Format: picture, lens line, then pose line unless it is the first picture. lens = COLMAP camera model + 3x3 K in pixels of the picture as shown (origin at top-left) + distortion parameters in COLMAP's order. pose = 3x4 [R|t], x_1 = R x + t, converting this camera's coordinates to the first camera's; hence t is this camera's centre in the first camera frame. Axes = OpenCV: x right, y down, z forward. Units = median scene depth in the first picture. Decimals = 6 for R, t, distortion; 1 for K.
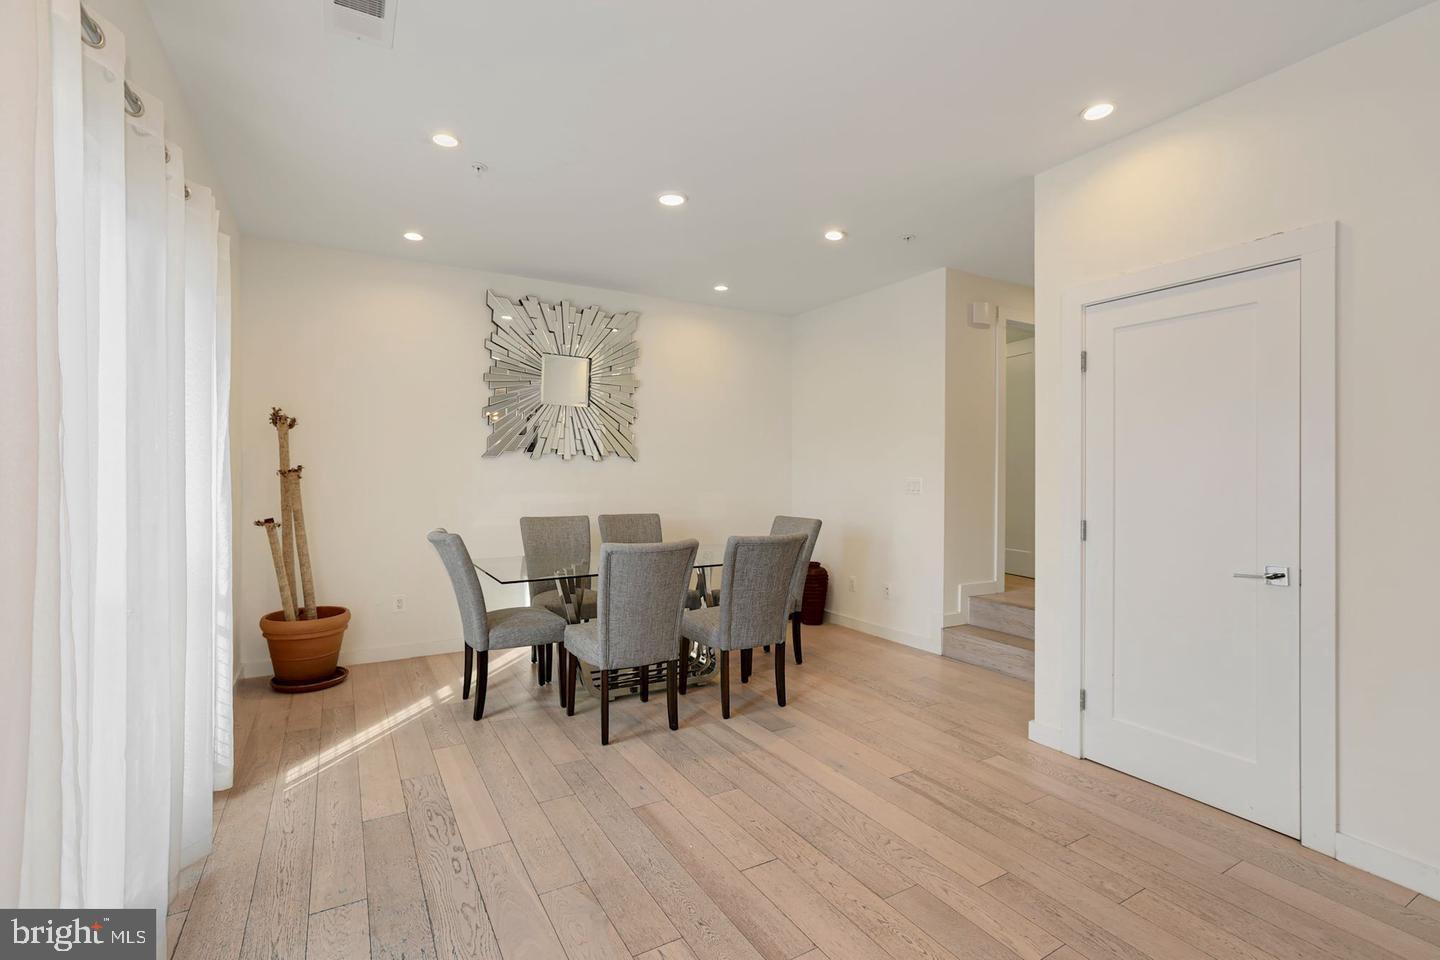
lens RADIAL K [[665.7, 0, 723.7], [0, 665.7, 479.3], [0, 0, 1]] dist [-0.050805, 0.015160]
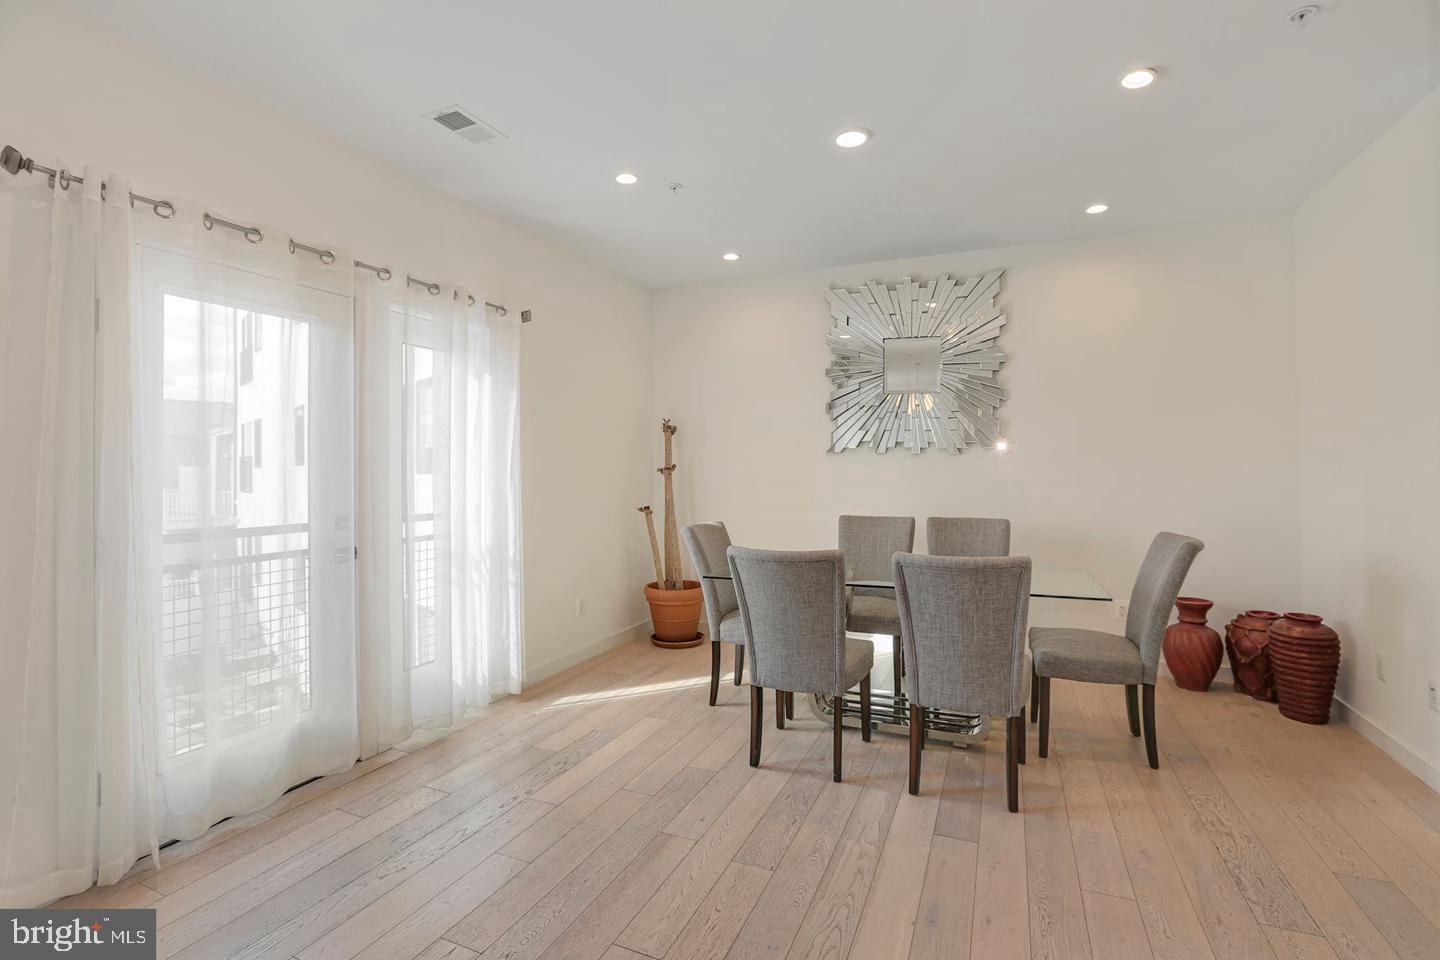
lens RADIAL K [[665.7, 0, 712.7], [0, 665.7, 464.9], [0, 0, 1]] dist [-0.050805, 0.015160]
pose [[0.576400, -0.011762, -0.817083, 0.446414], [-0.000912, 0.999887, -0.015037, -0.001248], [0.817167, 0.009412, 0.576324, 0.350783]]
